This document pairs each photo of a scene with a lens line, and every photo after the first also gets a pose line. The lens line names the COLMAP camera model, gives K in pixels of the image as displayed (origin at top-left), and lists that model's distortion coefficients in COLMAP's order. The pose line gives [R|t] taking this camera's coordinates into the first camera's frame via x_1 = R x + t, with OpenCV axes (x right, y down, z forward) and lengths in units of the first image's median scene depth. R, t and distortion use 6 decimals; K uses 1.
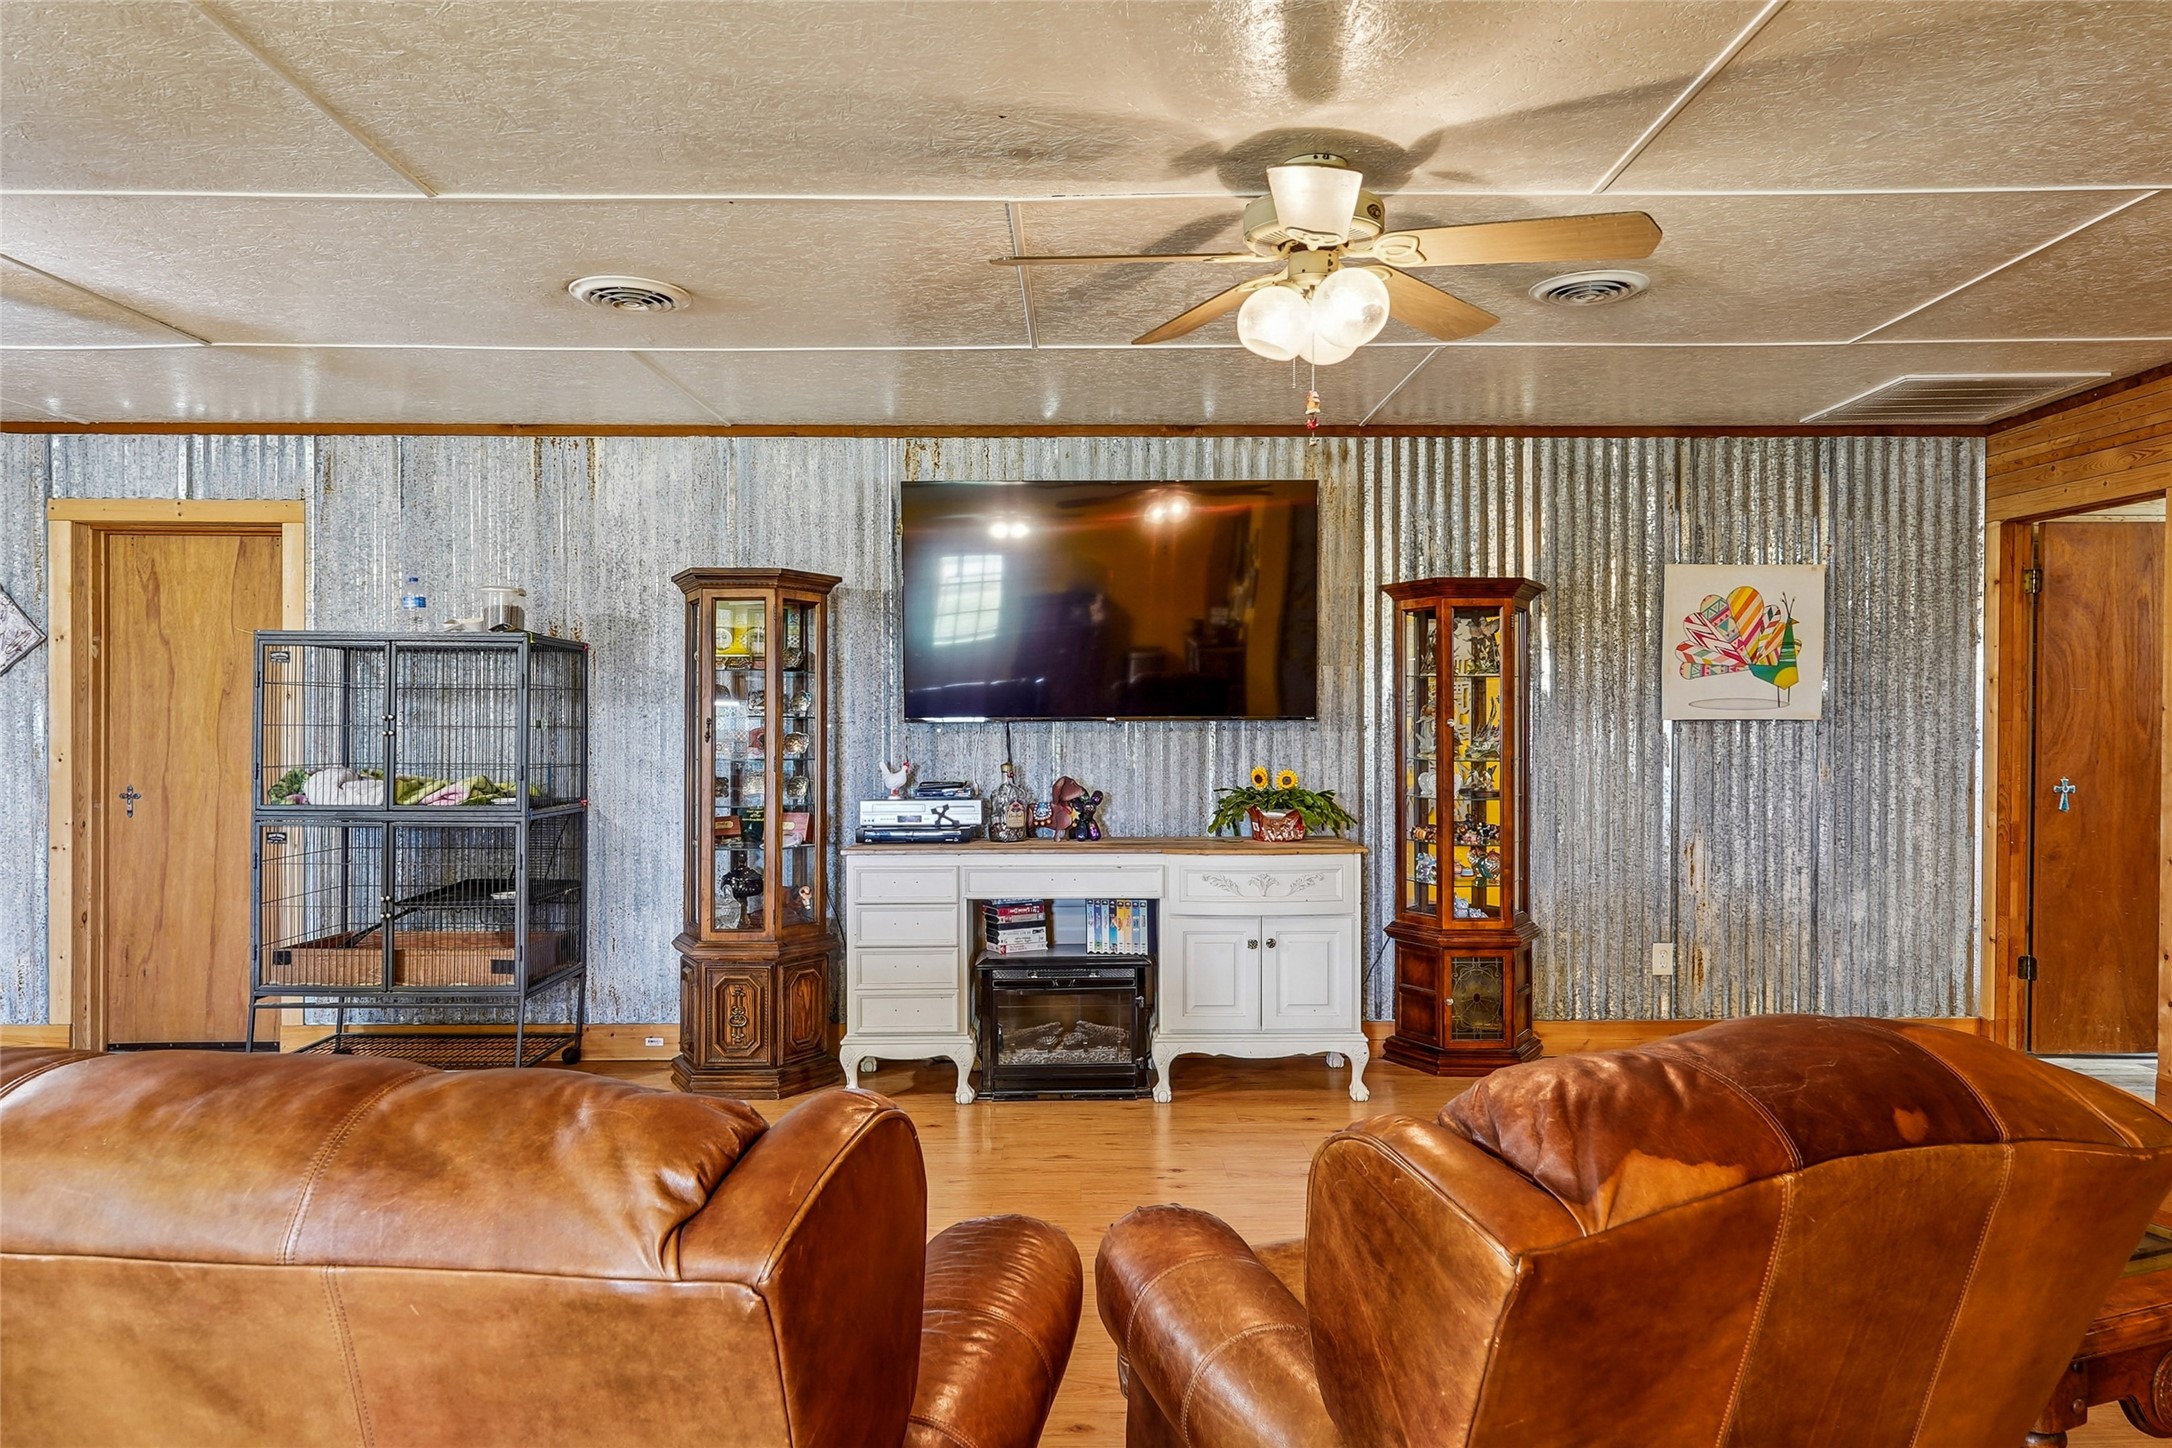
lens RADIAL K [[1354.8, 0, 1093.9], [0, 1354.8, 716.2], [0, 0, 1]] dist [-0.021914, -0.004871]
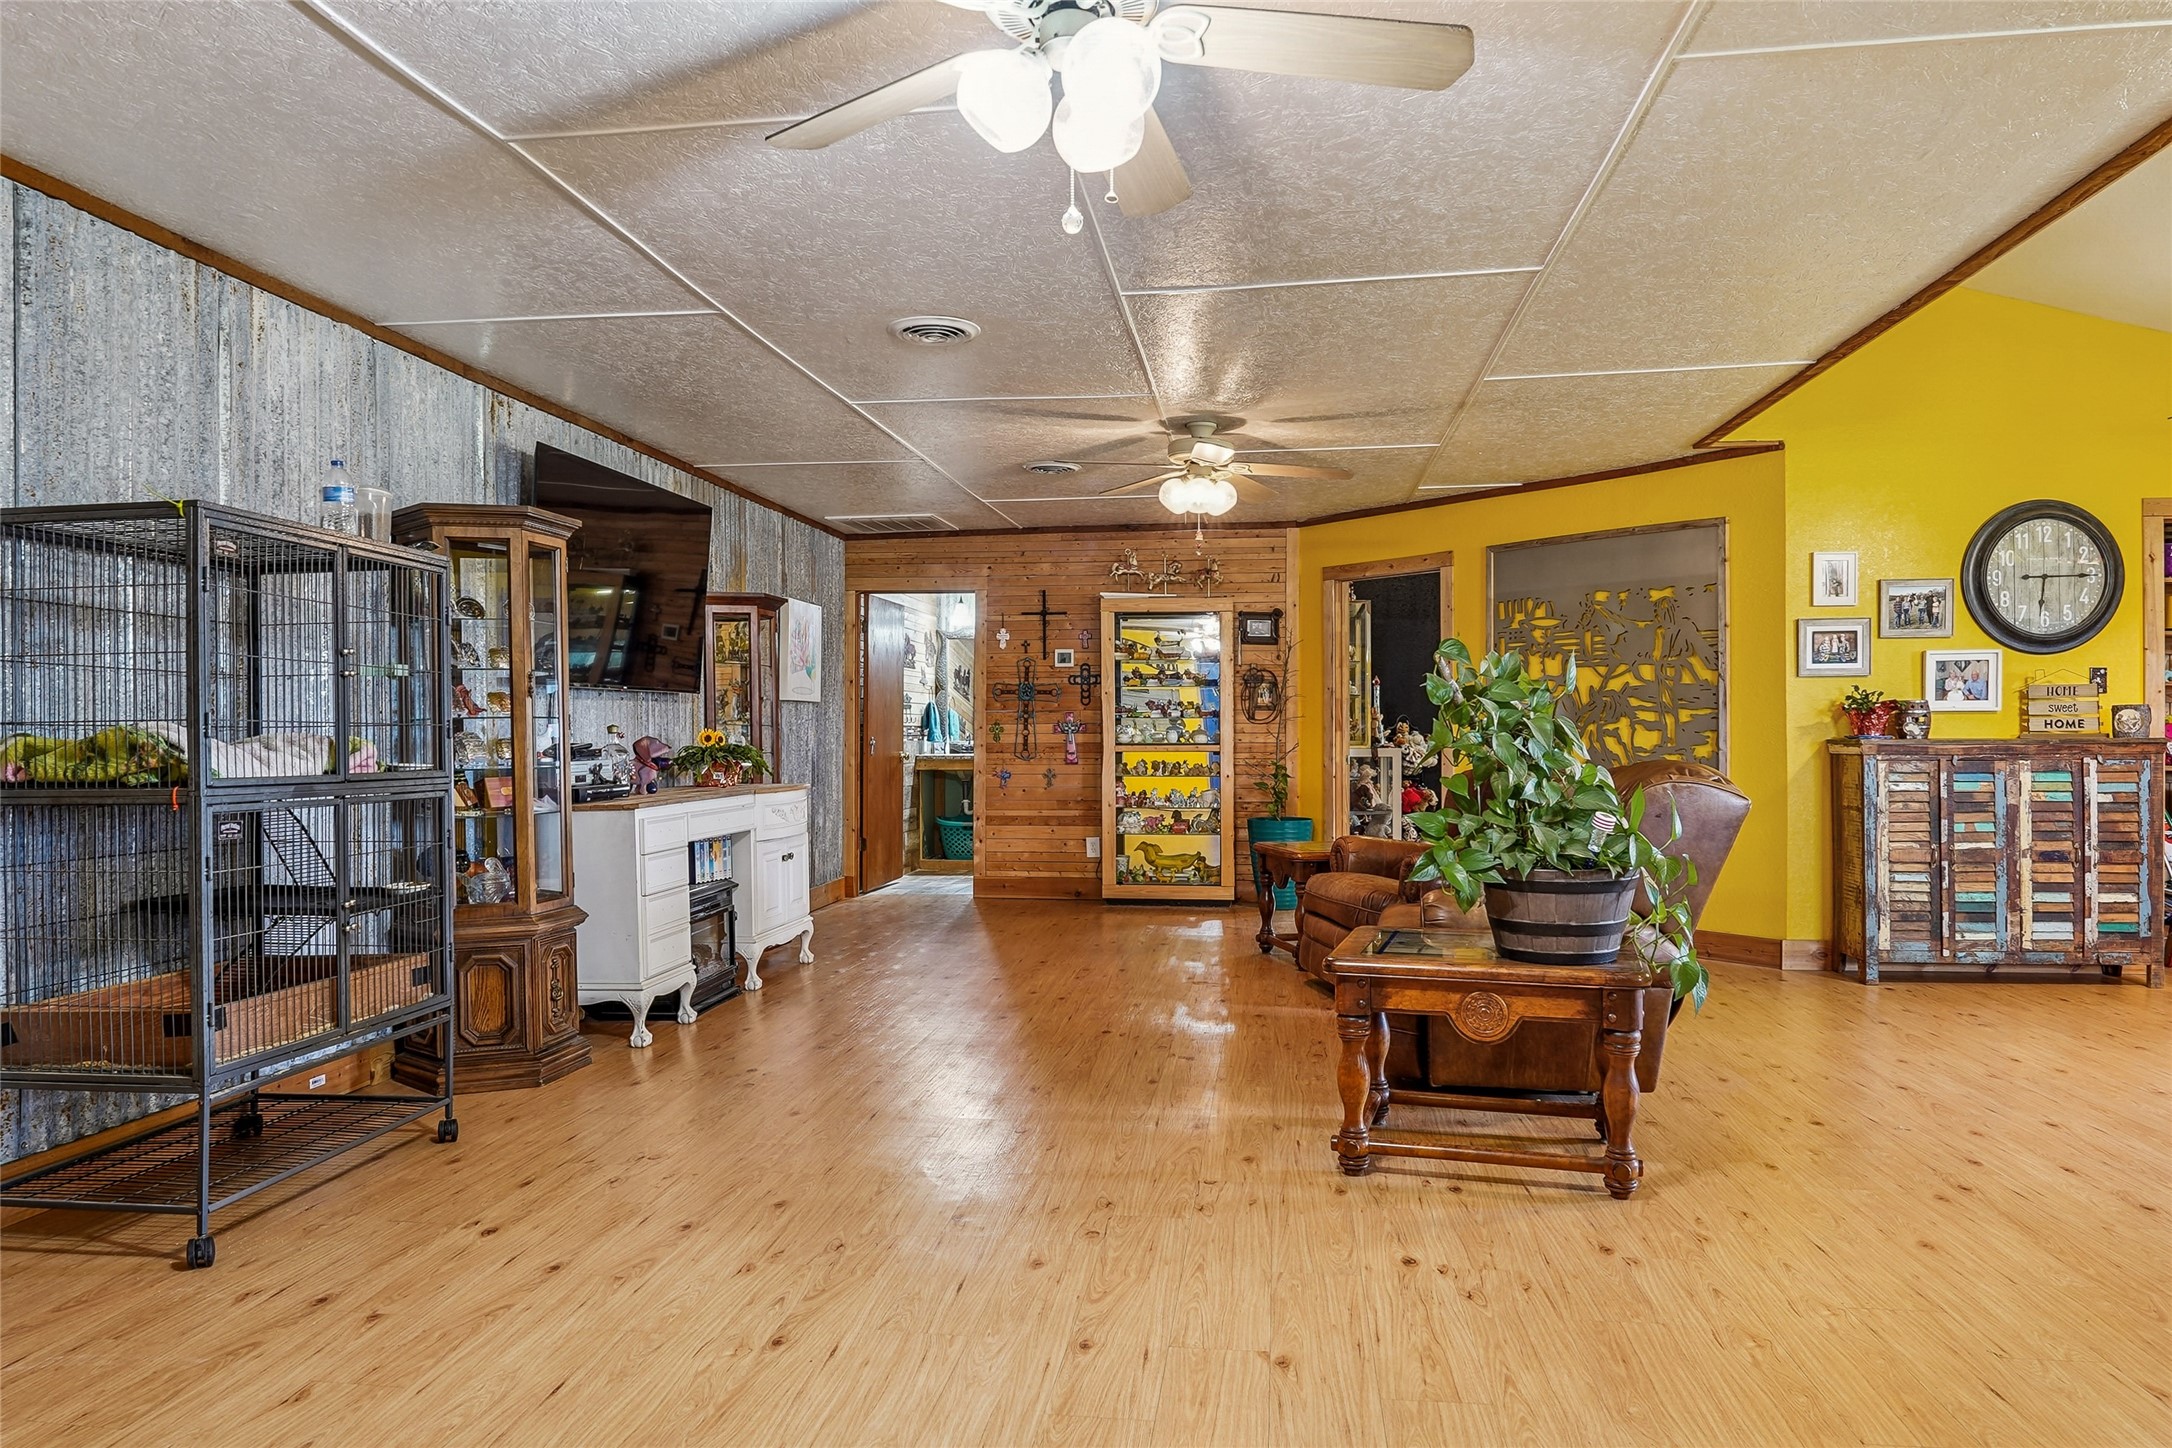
lens RADIAL K [[1354.8, 0, 1081.5], [0, 1354.8, 732.9], [0, 0, 1]] dist [-0.021914, -0.004871]
pose [[0.141639, -0.002272, 0.989916, -1.024071], [0.008255, 0.999965, 0.001114, 0.040264], [-0.989884, 0.008014, 0.141653, 0.451818]]
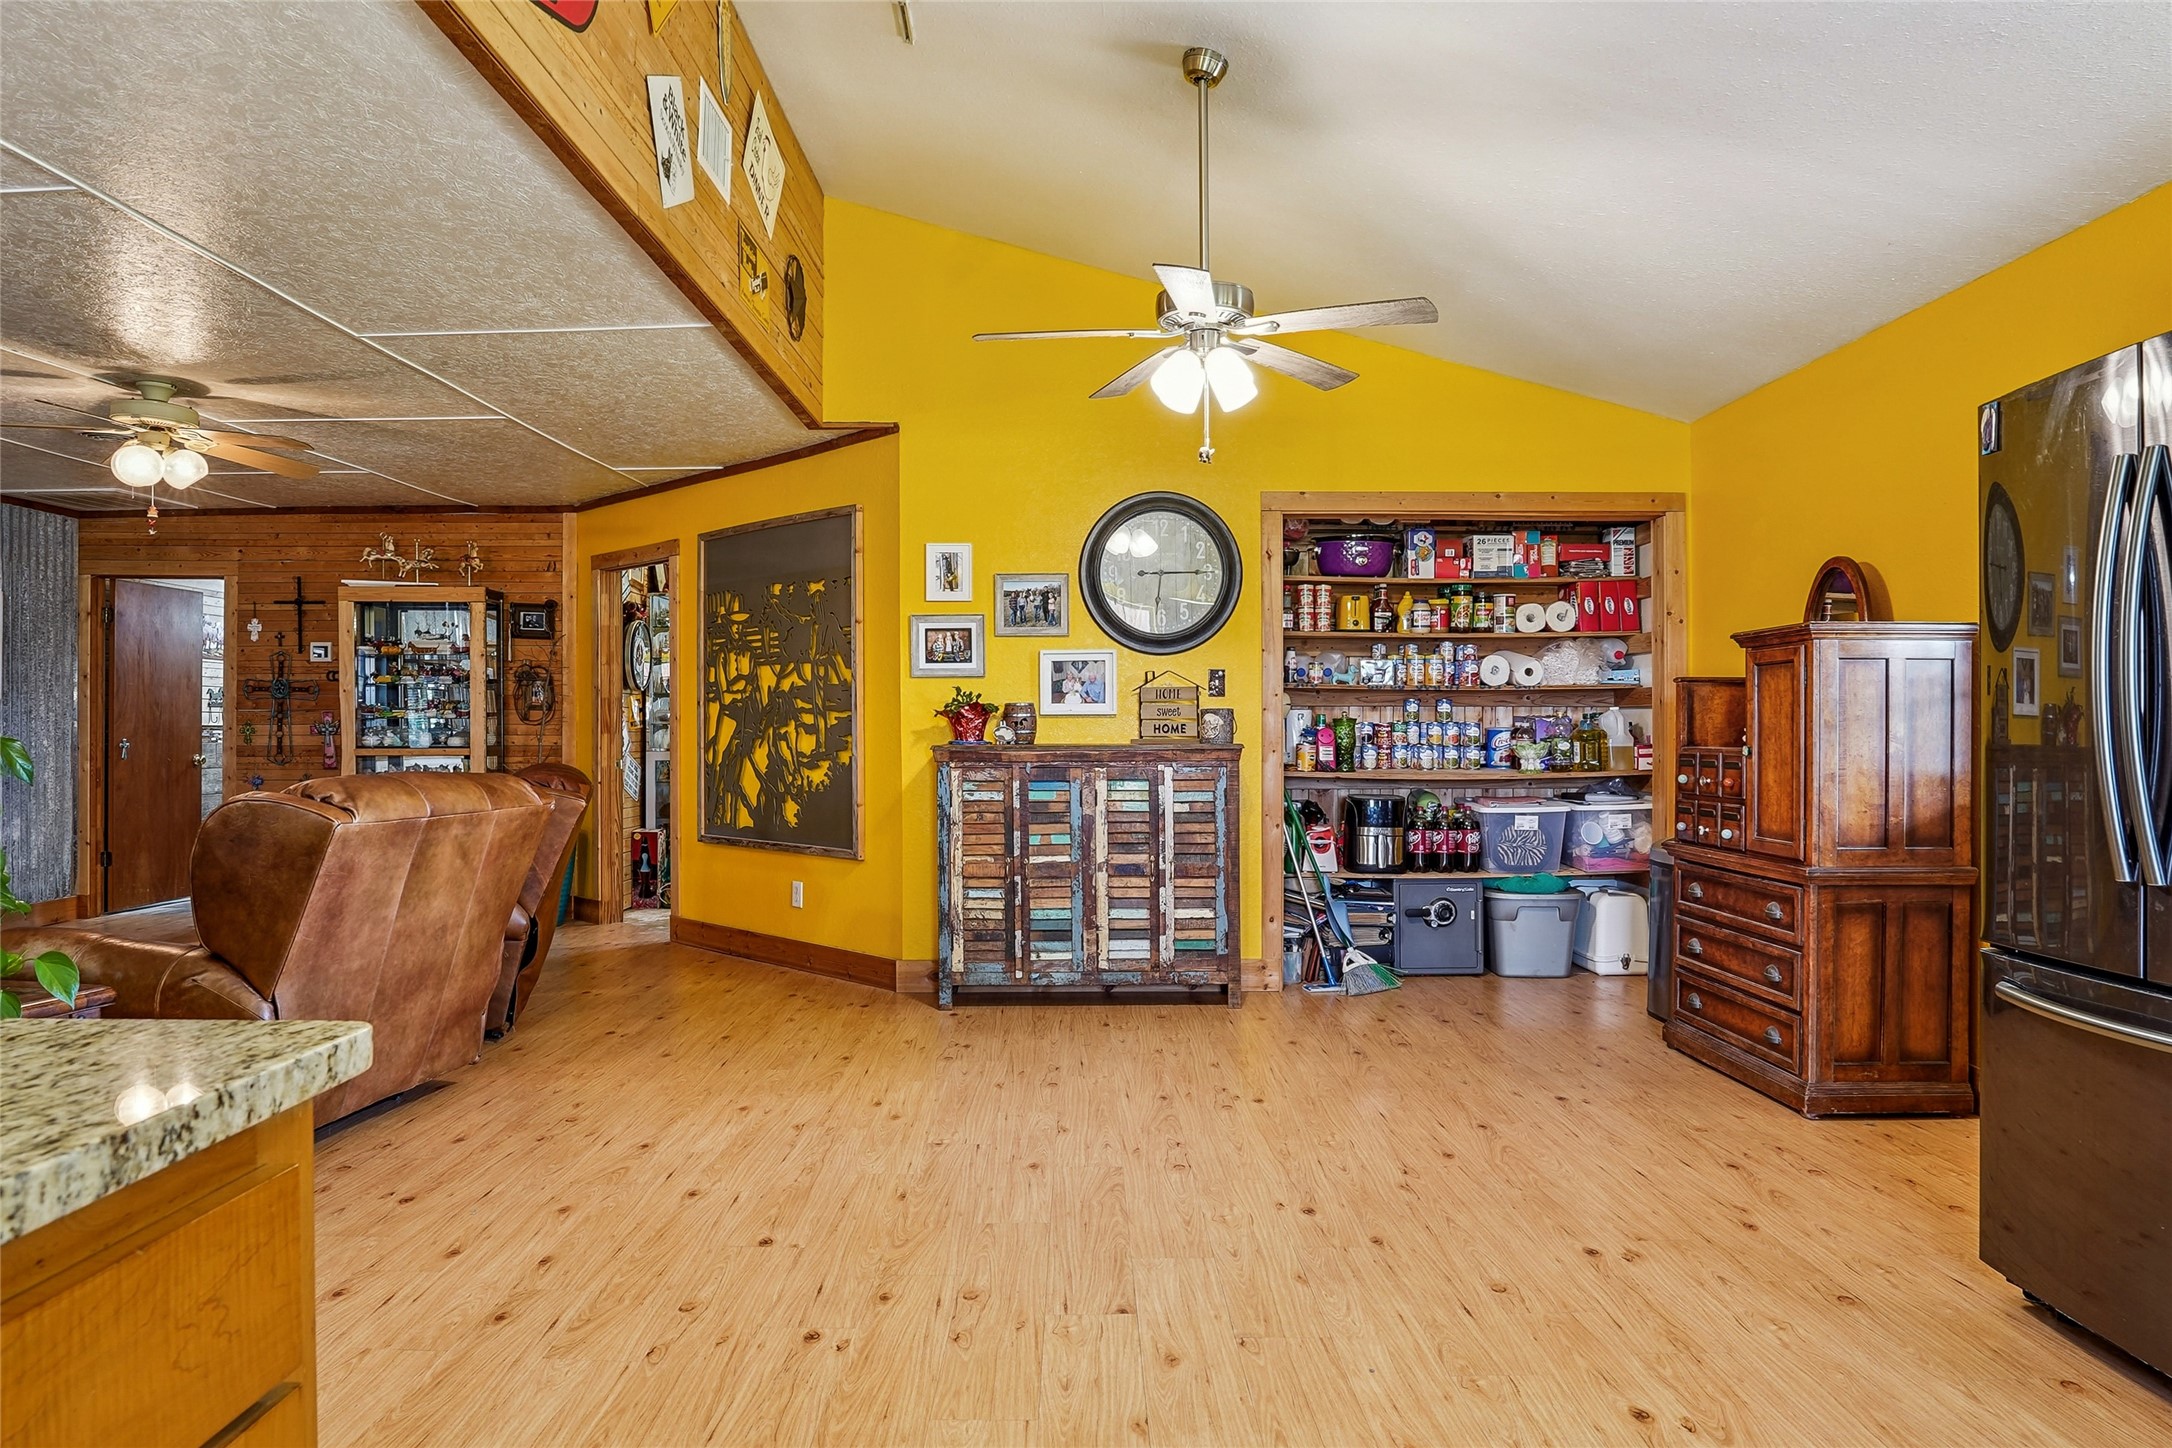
lens RADIAL K [[1354.8, 0, 1065.8], [0, 1354.8, 735.1], [0, 0, 1]] dist [-0.021914, -0.004871]
pose [[0.005174, -0.005385, 0.999972, -0.867553], [0.006080, 0.999967, 0.005353, 0.039526], [-0.999968, 0.006052, 0.005206, -0.142660]]
